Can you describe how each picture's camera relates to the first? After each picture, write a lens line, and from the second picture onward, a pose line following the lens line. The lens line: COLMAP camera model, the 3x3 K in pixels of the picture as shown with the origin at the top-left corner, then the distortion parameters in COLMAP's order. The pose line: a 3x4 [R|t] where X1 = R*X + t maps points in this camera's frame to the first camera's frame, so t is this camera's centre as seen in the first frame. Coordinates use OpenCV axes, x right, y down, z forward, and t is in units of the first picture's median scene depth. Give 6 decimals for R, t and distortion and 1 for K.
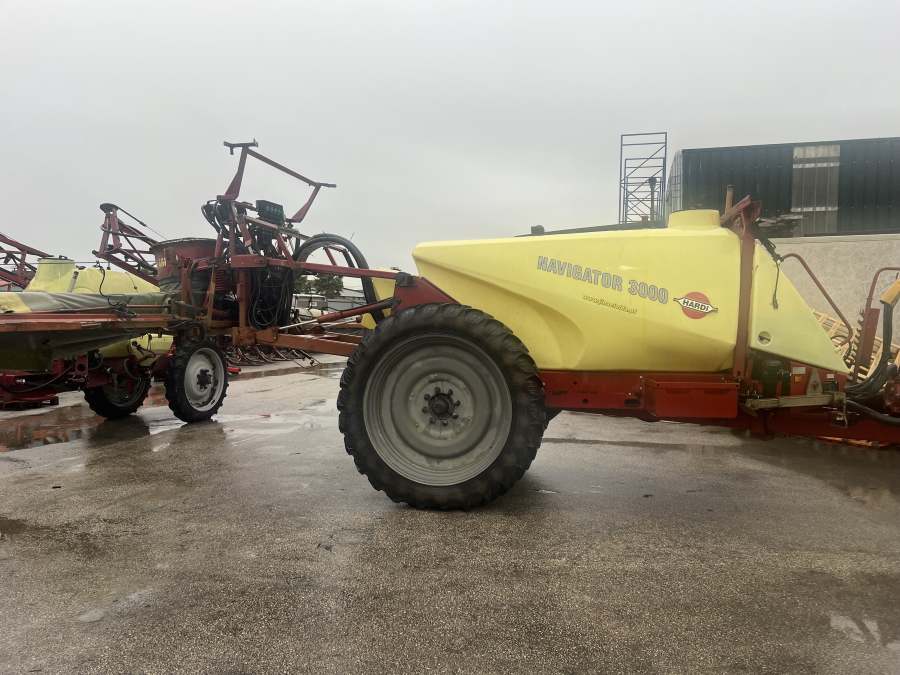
lens RADIAL K [[678.0, 0, 451.6], [0, 678.0, 340.3], [0, 0, 1]] dist [0.055005, -0.058579]
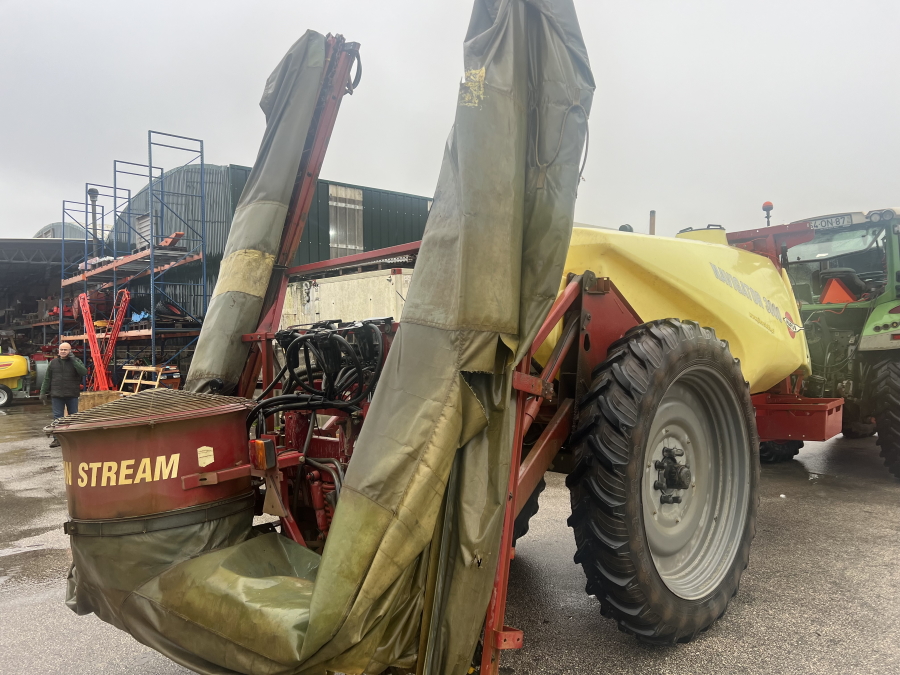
lens RADIAL K [[678.0, 0, 452.8], [0, 678.0, 340.2], [0, 0, 1]] dist [0.055005, -0.058579]
pose [[0.562298, -0.012624, 0.826838, -0.694537], [0.058734, 0.997968, -0.024706, -0.031346], [-0.824846, 0.062456, 0.561897, 0.794197]]
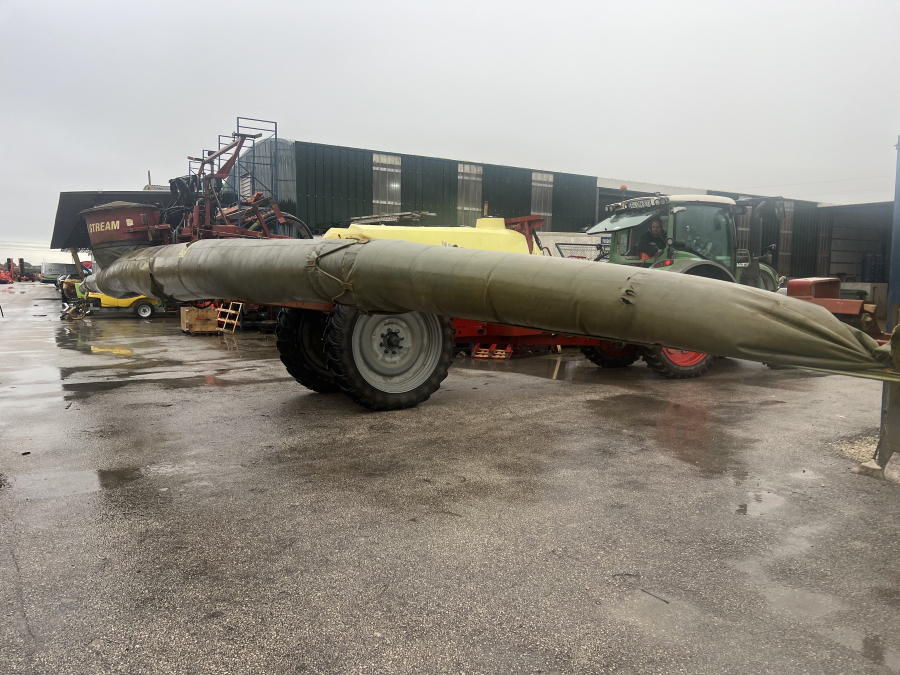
lens RADIAL K [[678.0, 0, 456.1], [0, 678.0, 348.9], [0, 0, 1]] dist [0.055005, -0.058579]
pose [[0.701425, -0.066796, 0.709606, -0.968486], [0.023450, 0.997223, 0.070689, 0.013684], [-0.712357, -0.032943, 0.701044, -0.132163]]
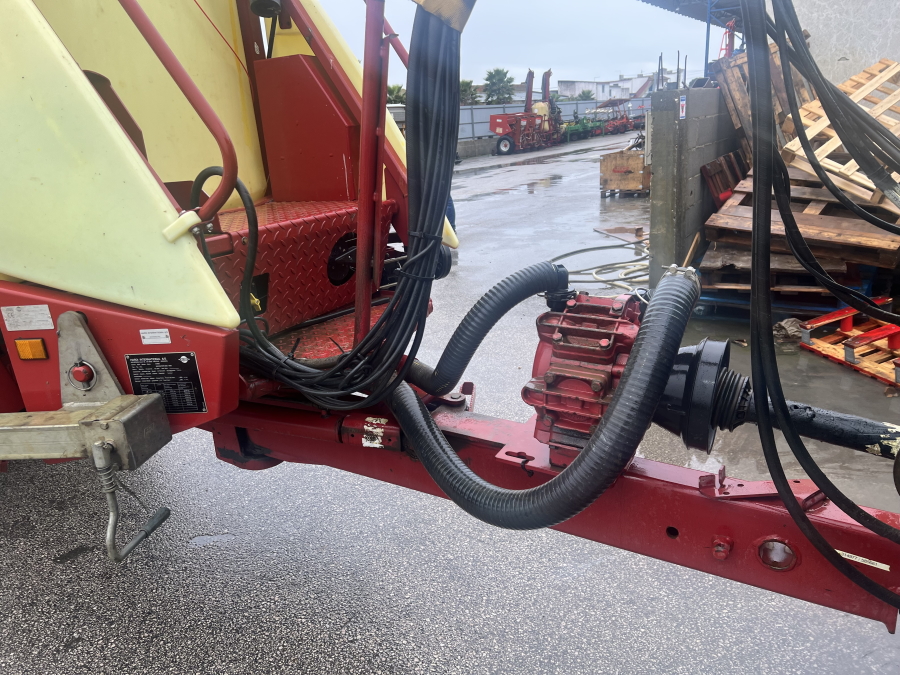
lens RADIAL K [[678.0, 0, 455.6], [0, 678.0, 343.1], [0, 0, 1]] dist [0.055005, -0.058579]
pose [[0.951287, 0.027007, -0.307122, 0.695559], [0.058314, 0.962414, 0.265254, -0.006745], [0.302742, -0.270242, 0.913957, 0.750001]]
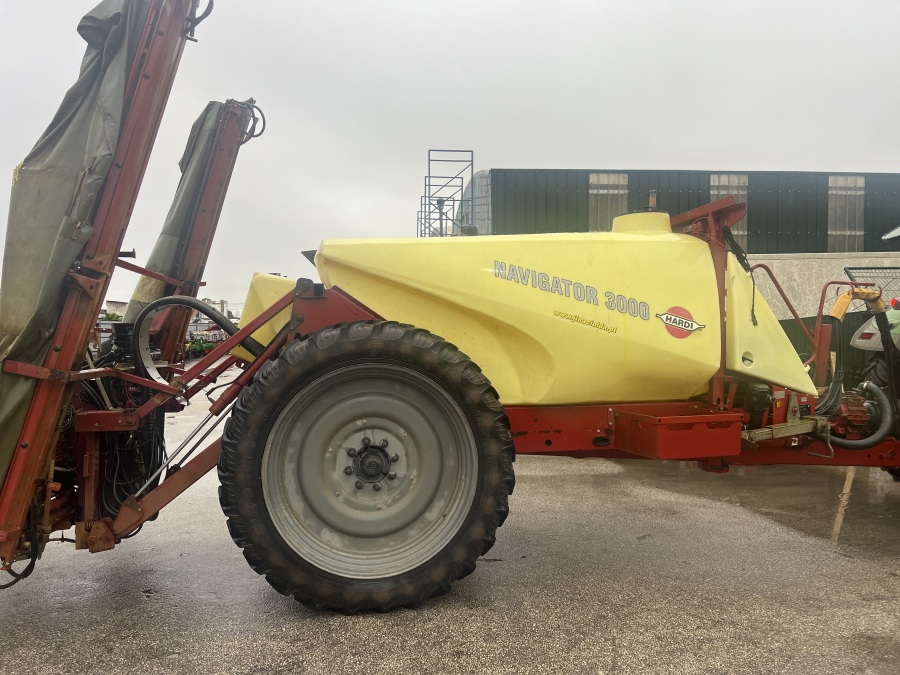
lens RADIAL K [[678.0, 0, 444.4], [0, 678.0, 334.6], [0, 0, 1]] dist [0.055005, -0.058579]
pose [[0.940991, -0.013220, 0.338173, -0.187253], [0.026309, 0.999070, -0.034150, -0.013864], [-0.337407, 0.041032, 0.940464, 0.287318]]
